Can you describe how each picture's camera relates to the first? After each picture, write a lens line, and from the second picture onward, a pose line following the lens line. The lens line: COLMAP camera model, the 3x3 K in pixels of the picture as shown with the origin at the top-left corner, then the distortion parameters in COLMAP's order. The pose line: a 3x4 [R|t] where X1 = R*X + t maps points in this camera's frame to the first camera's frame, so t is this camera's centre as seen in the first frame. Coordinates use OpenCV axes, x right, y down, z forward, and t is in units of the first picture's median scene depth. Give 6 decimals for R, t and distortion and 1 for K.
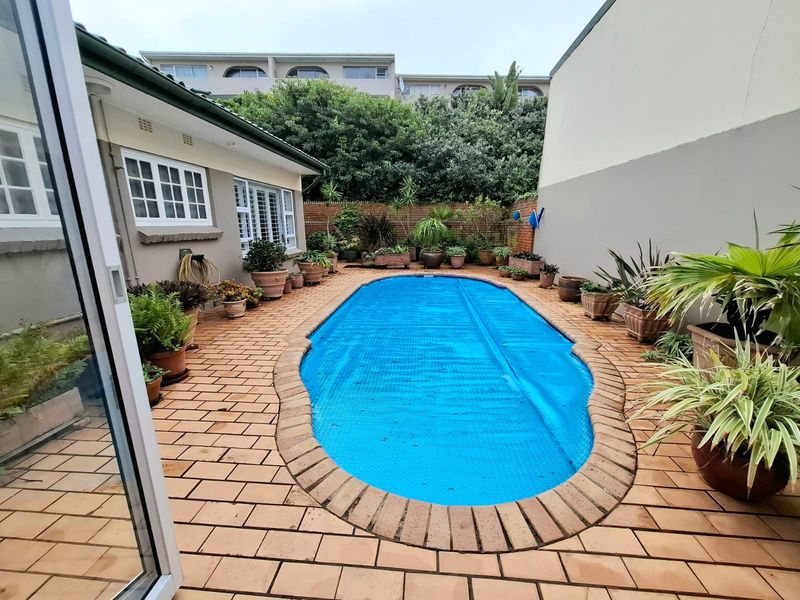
lens RADIAL K [[315.9, 0, 402.9], [0, 315.9, 299.6], [0, 0, 1]] dist [-0.004006, 0.001418]
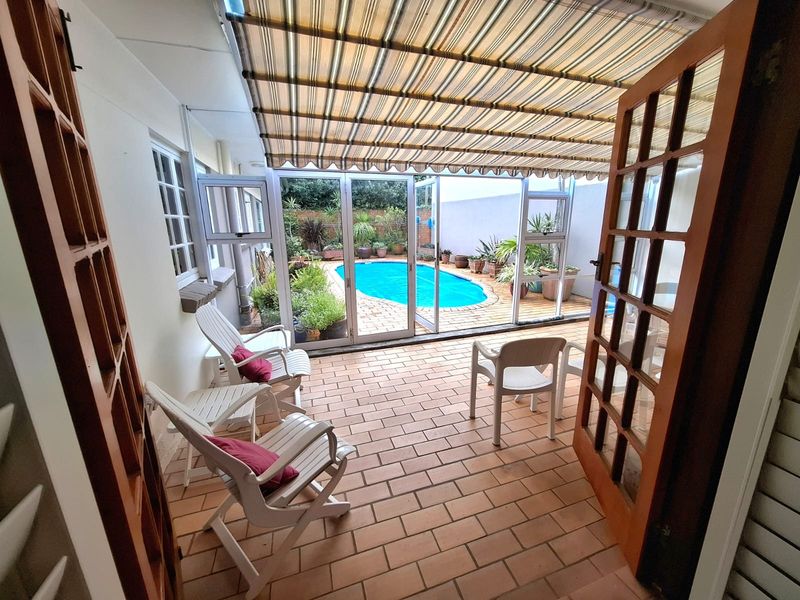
lens RADIAL K [[315.9, 0, 402.1], [0, 315.9, 293.9], [0, 0, 1]] dist [-0.004006, 0.001418]
pose [[0.923716, -0.093657, 0.371454, -0.471899], [0.097994, 0.995161, 0.007227, 0.101421], [-0.370333, 0.029724, 0.928423, -0.567100]]
